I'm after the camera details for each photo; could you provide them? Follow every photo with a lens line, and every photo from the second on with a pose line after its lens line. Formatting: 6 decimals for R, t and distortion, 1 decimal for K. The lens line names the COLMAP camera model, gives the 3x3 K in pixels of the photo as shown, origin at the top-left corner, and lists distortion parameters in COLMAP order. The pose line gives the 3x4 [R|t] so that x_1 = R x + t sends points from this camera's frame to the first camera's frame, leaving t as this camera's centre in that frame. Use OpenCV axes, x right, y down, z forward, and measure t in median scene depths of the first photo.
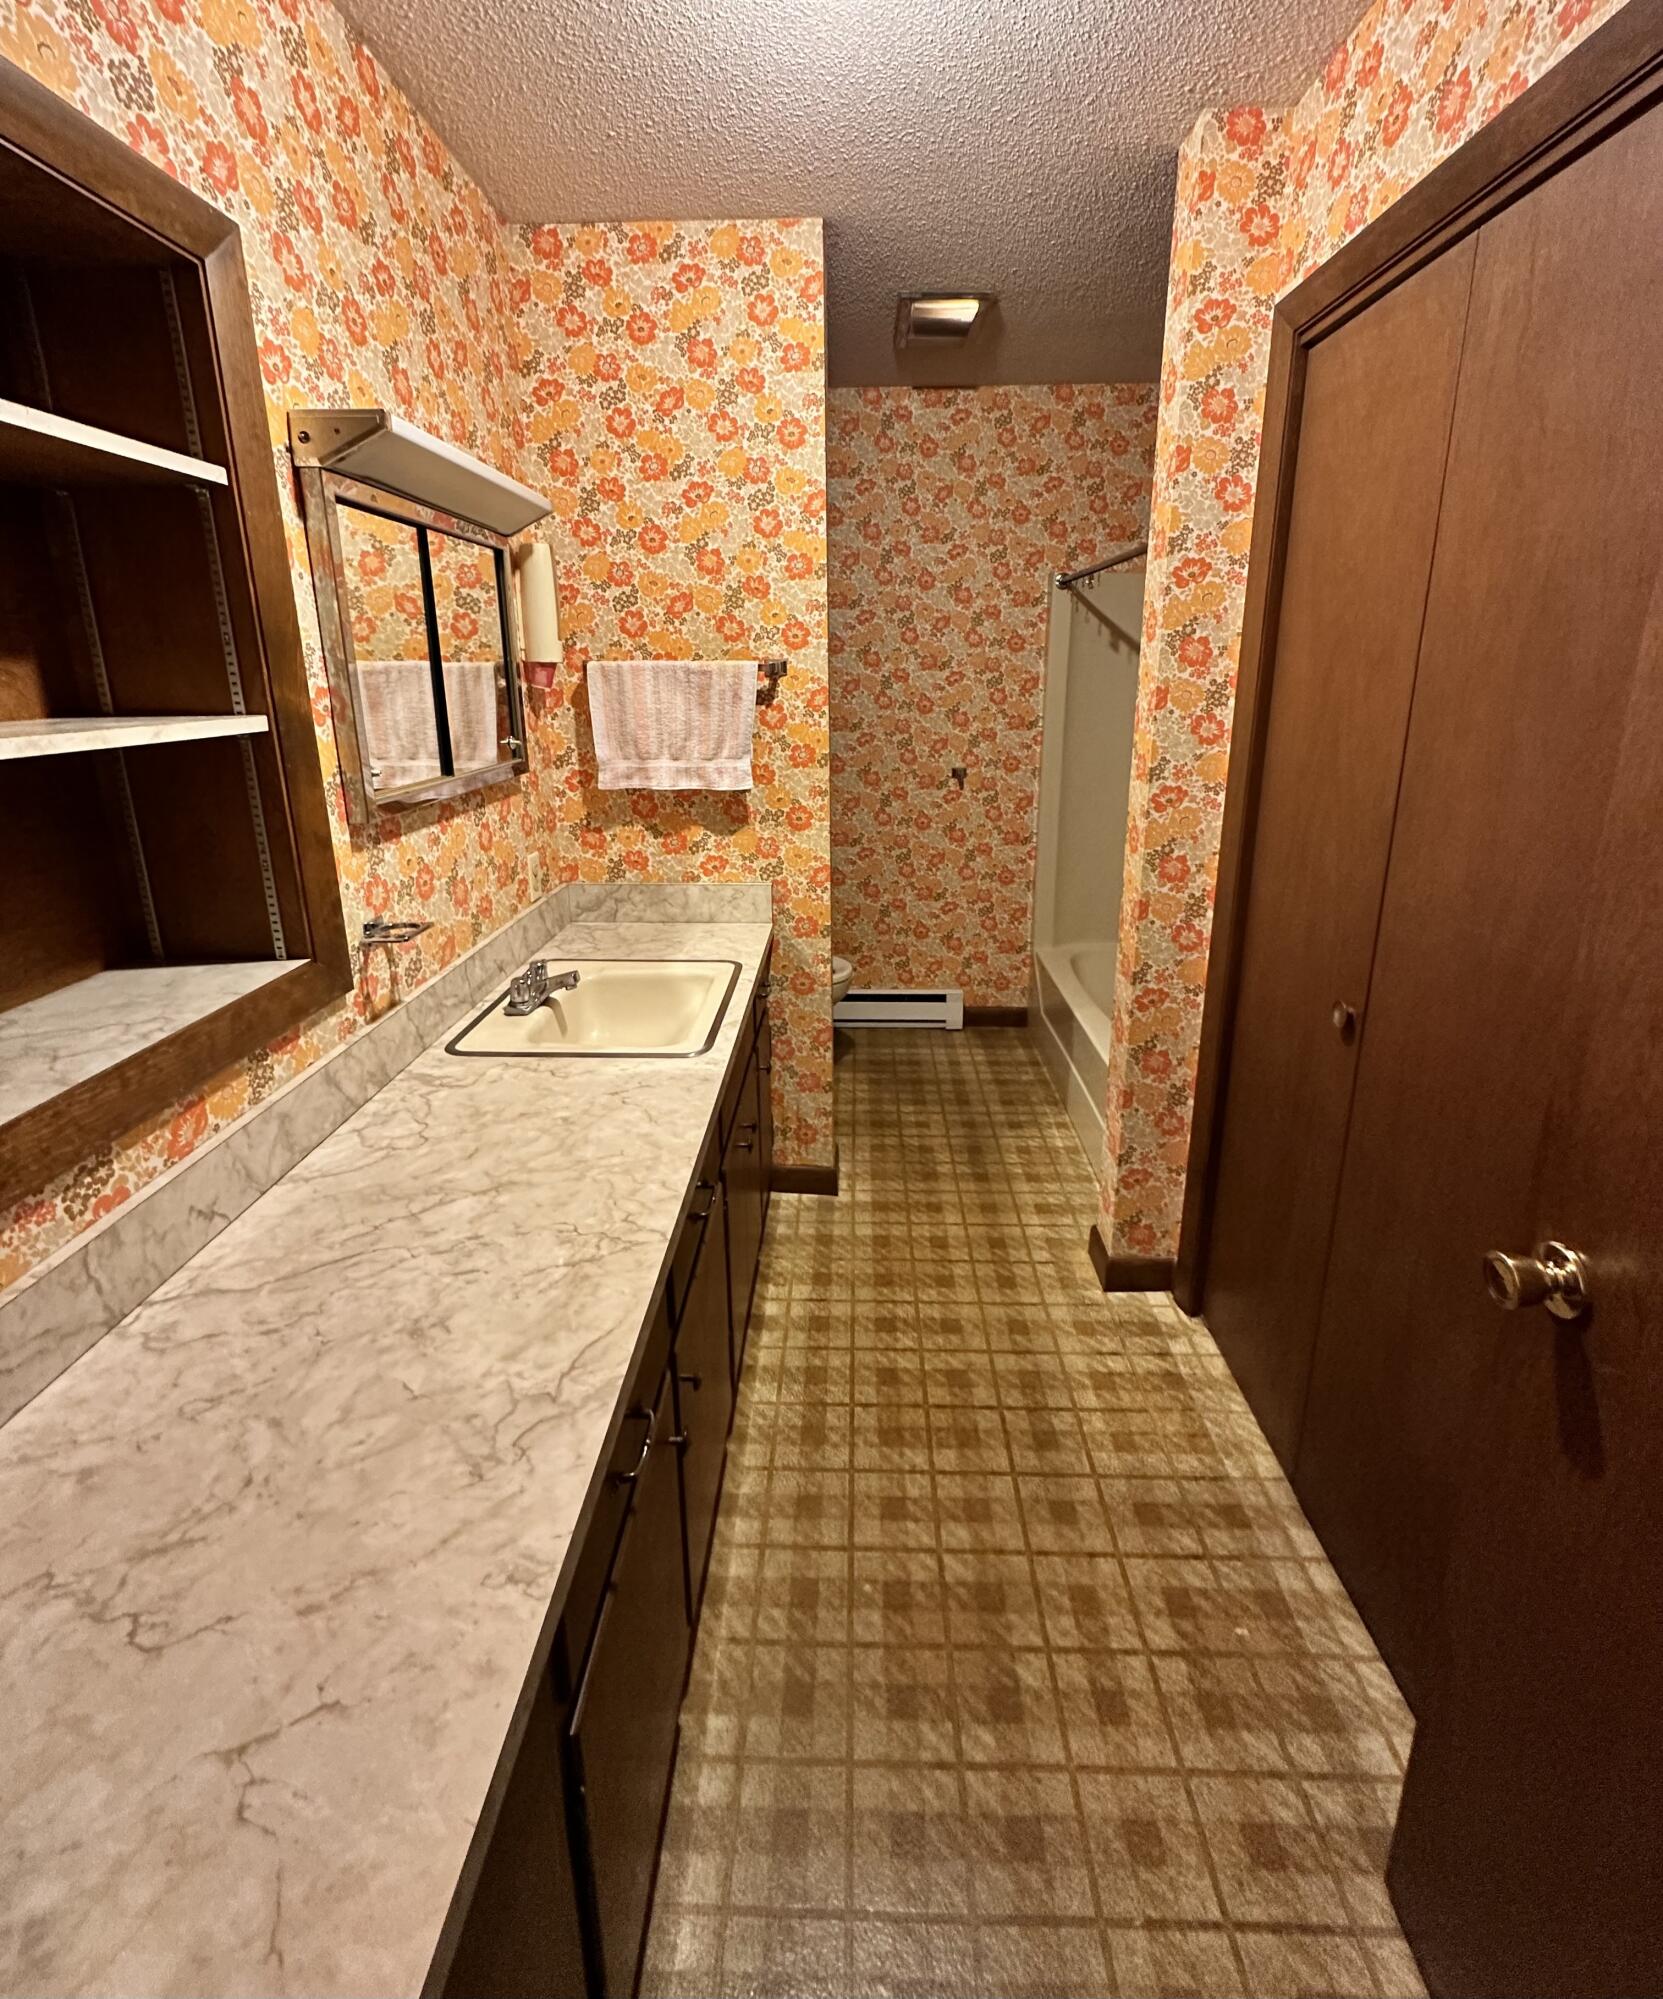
lens RADIAL K [[898.9, 0, 830.4], [0, 898.9, 908.1], [0, 0, 1]] dist [-0.003641, -0.000047]
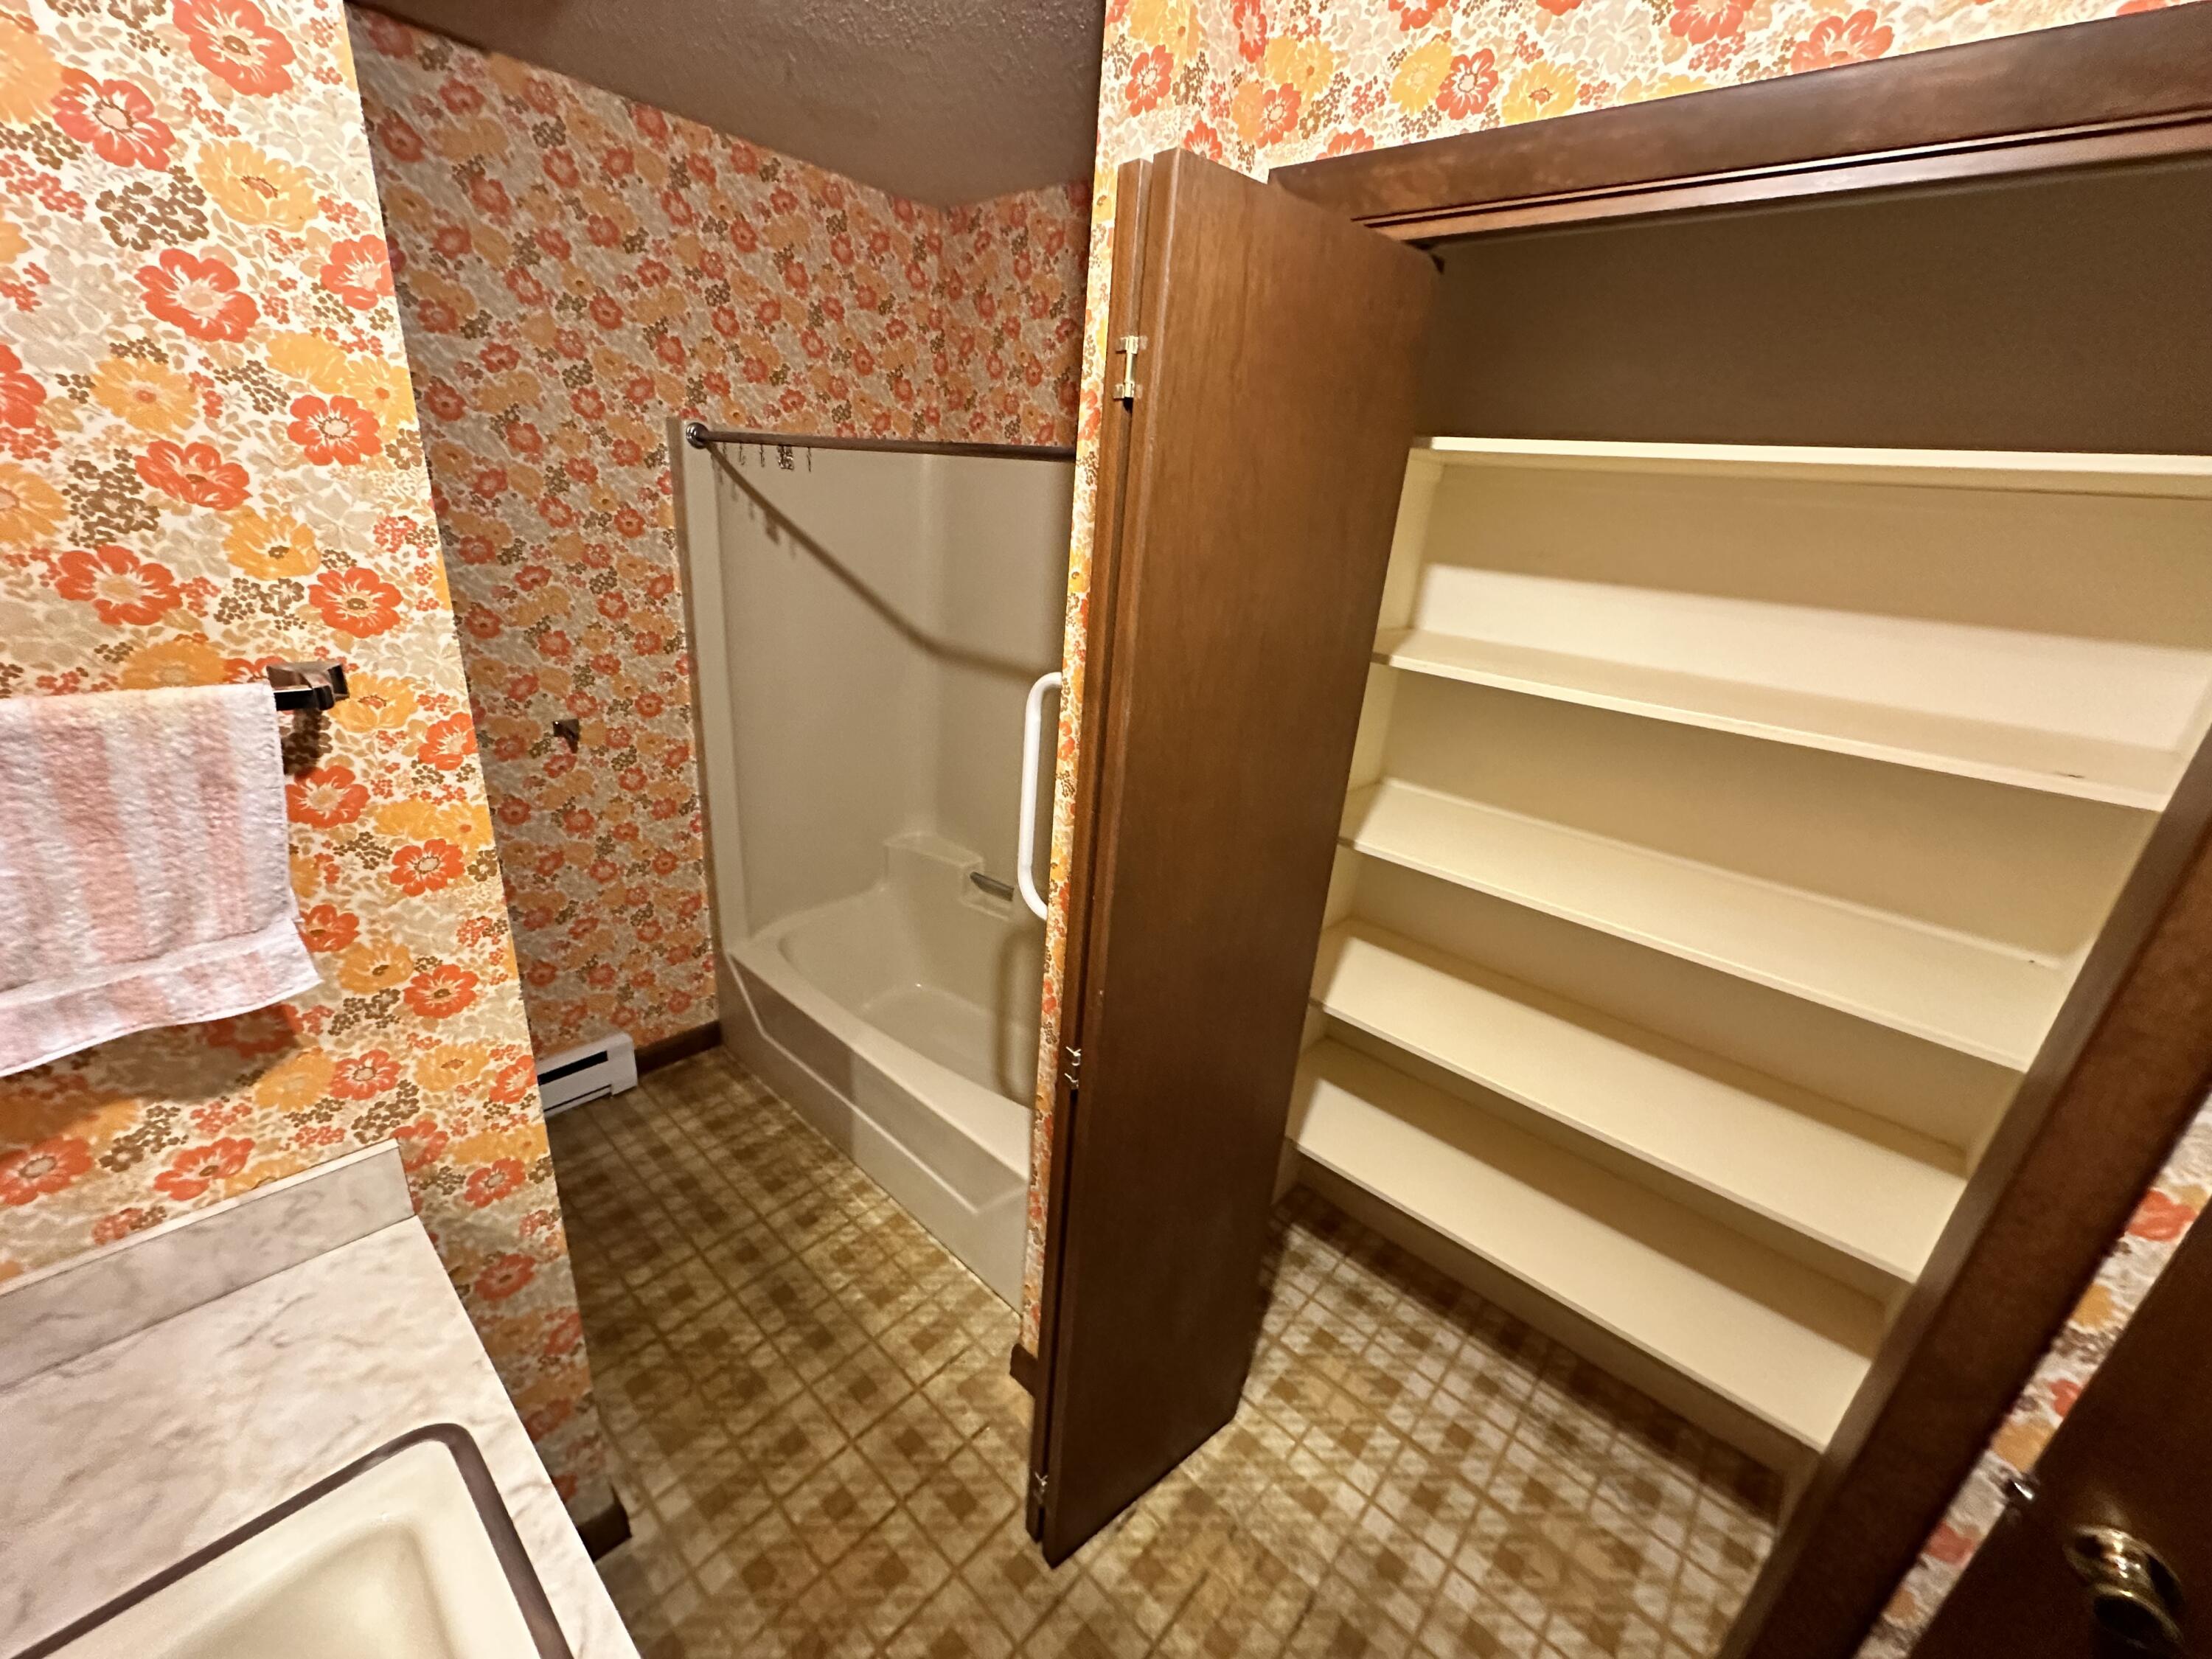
lens RADIAL K [[886.0, 0, 1105.9], [0, 886.0, 832.7], [0, 0, 1]] dist [-0.000101, -0.000344]
pose [[0.637377, -0.218426, 0.738946, -0.133717], [0.113904, 0.975154, 0.190000, -0.224469], [-0.762087, -0.036932, 0.646420, 0.446384]]
